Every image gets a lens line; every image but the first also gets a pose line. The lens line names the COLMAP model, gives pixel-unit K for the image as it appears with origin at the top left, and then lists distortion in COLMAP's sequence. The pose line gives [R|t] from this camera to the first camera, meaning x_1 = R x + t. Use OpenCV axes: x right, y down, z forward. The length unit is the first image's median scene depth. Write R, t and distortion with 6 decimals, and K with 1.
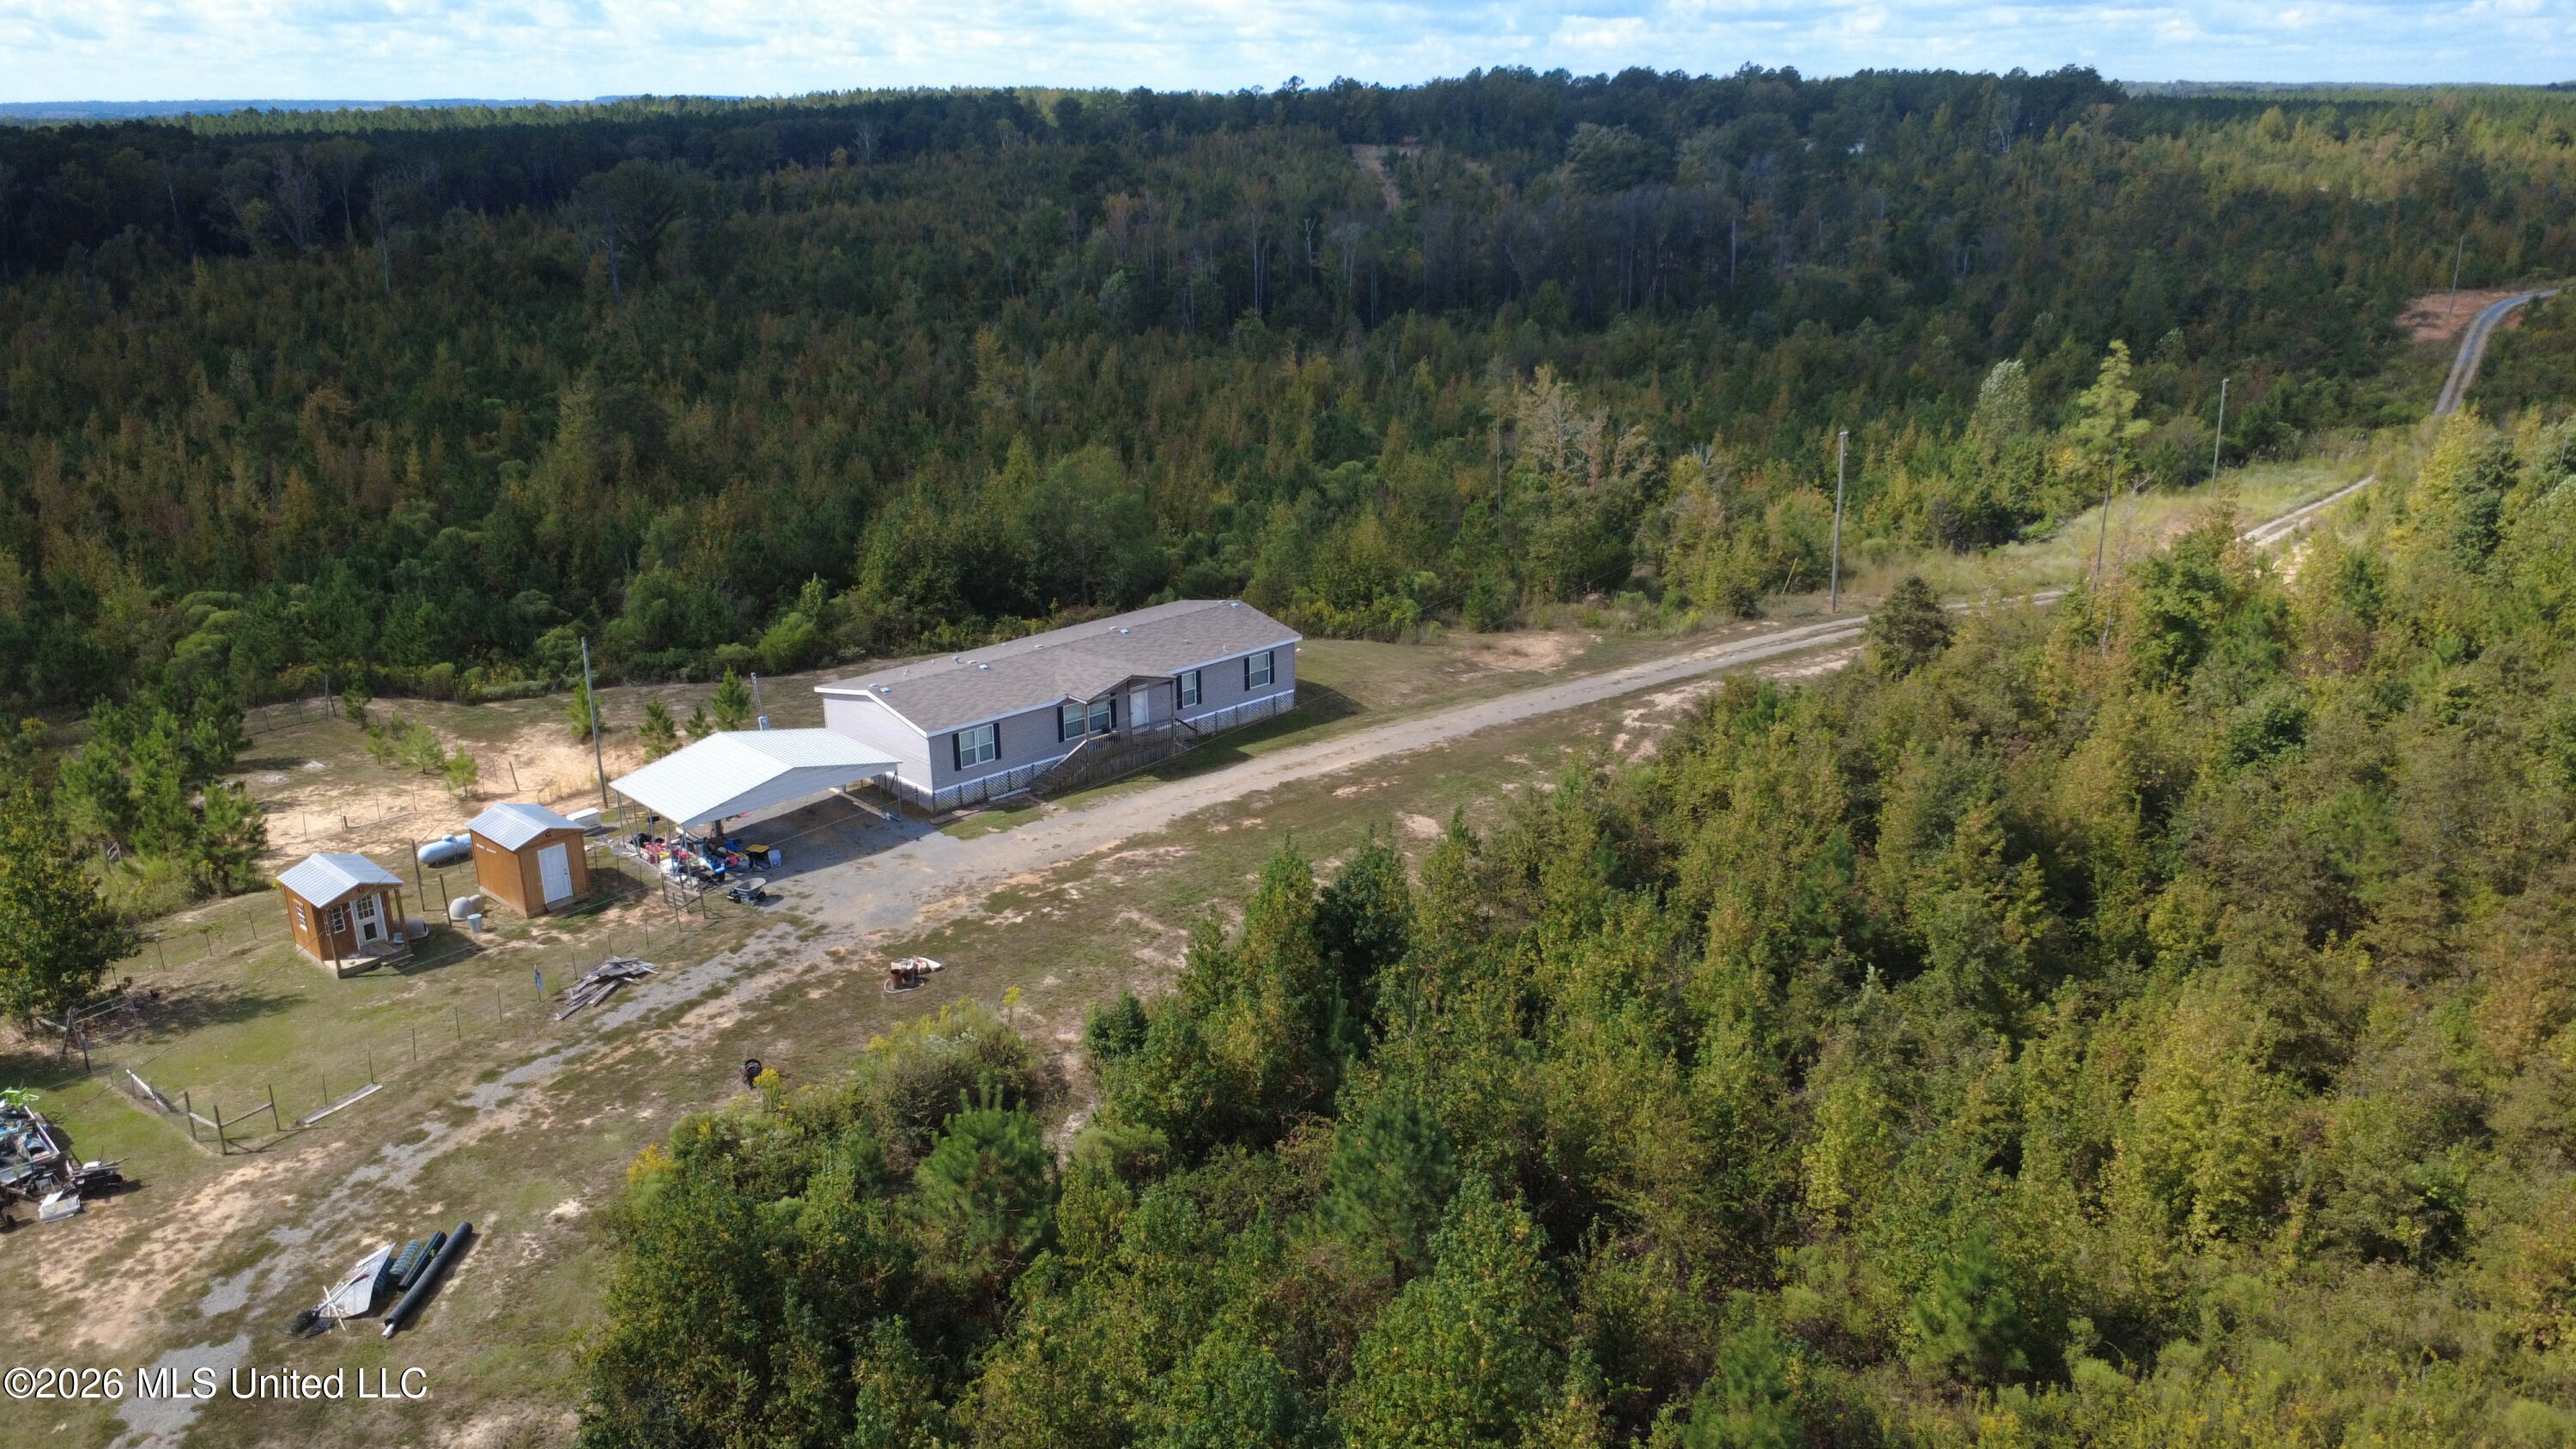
lens RADIAL K [[1871.0, 0, 1288.0], [0, 1871.0, 724.5], [0, 0, 1]] dist [-0.006005, 0.004709]
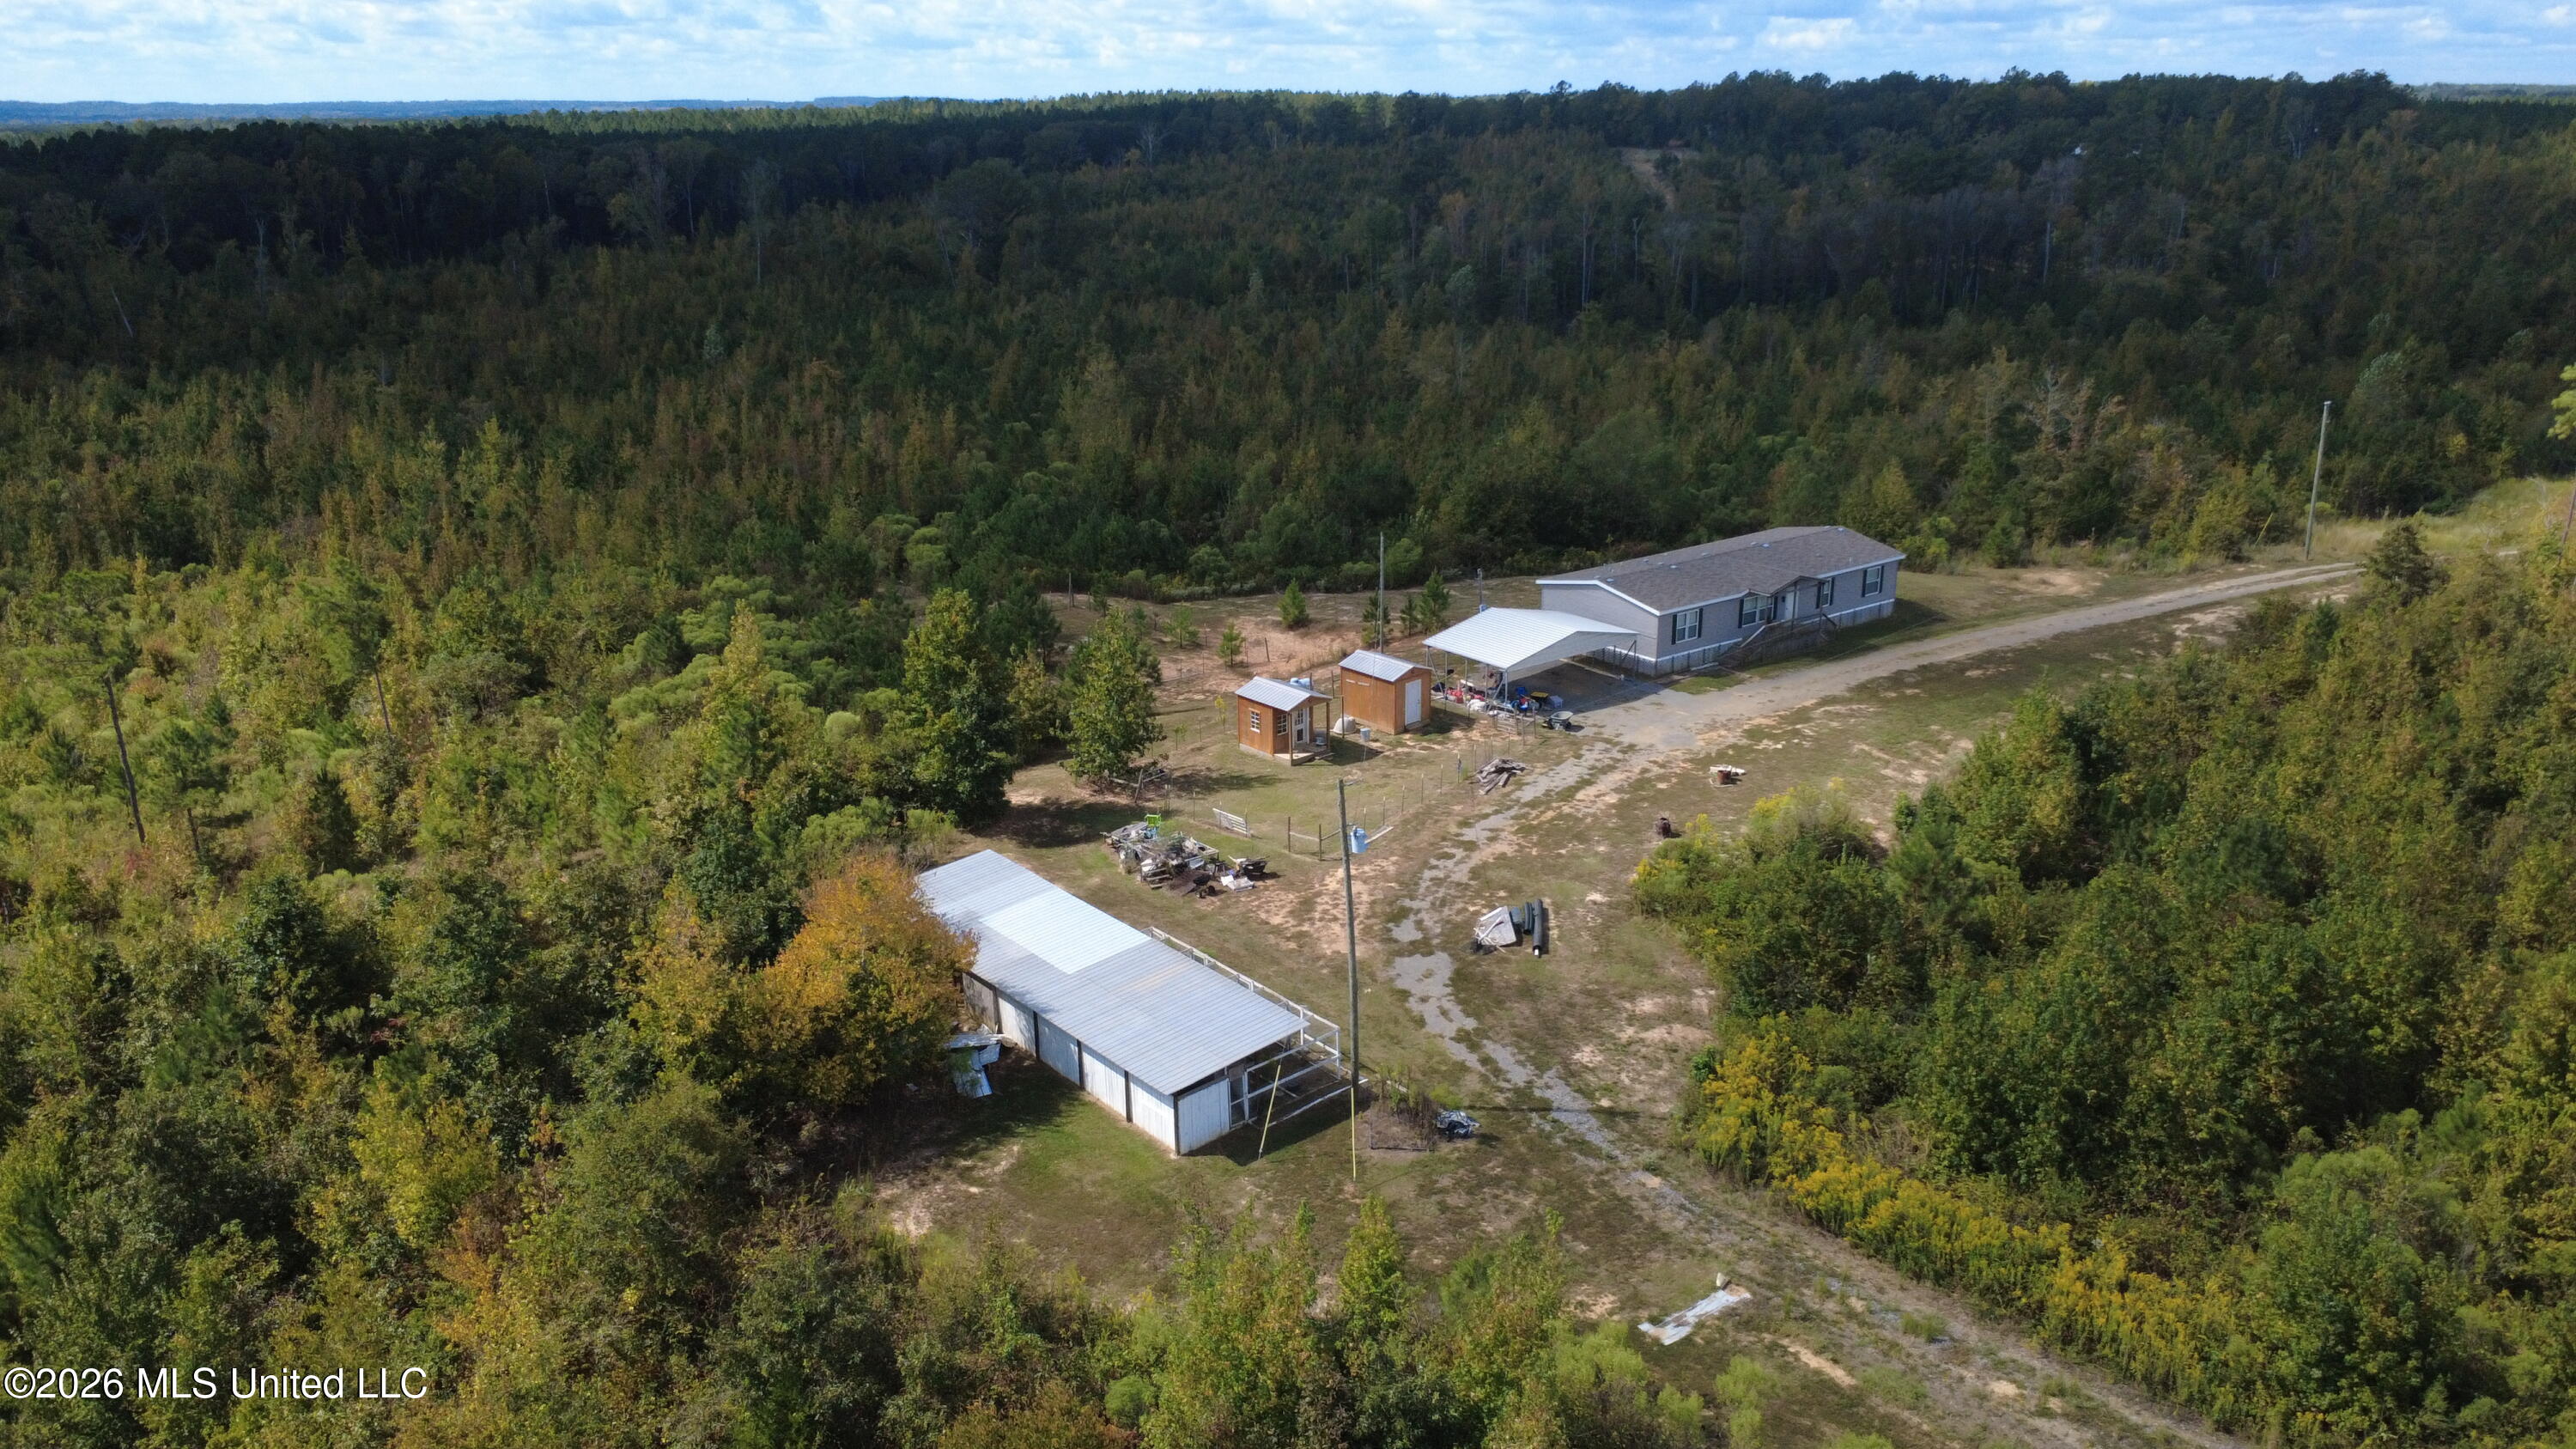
lens RADIAL K [[1871.0, 0, 1288.0], [0, 1871.0, 724.5], [0, 0, 1]] dist [-0.006005, 0.004709]
pose [[0.995129, 0.032209, -0.093171, -0.269001], [-0.032279, 0.999479, 0.000750, 0.073458], [0.093146, 0.002261, 0.995650, -0.241494]]
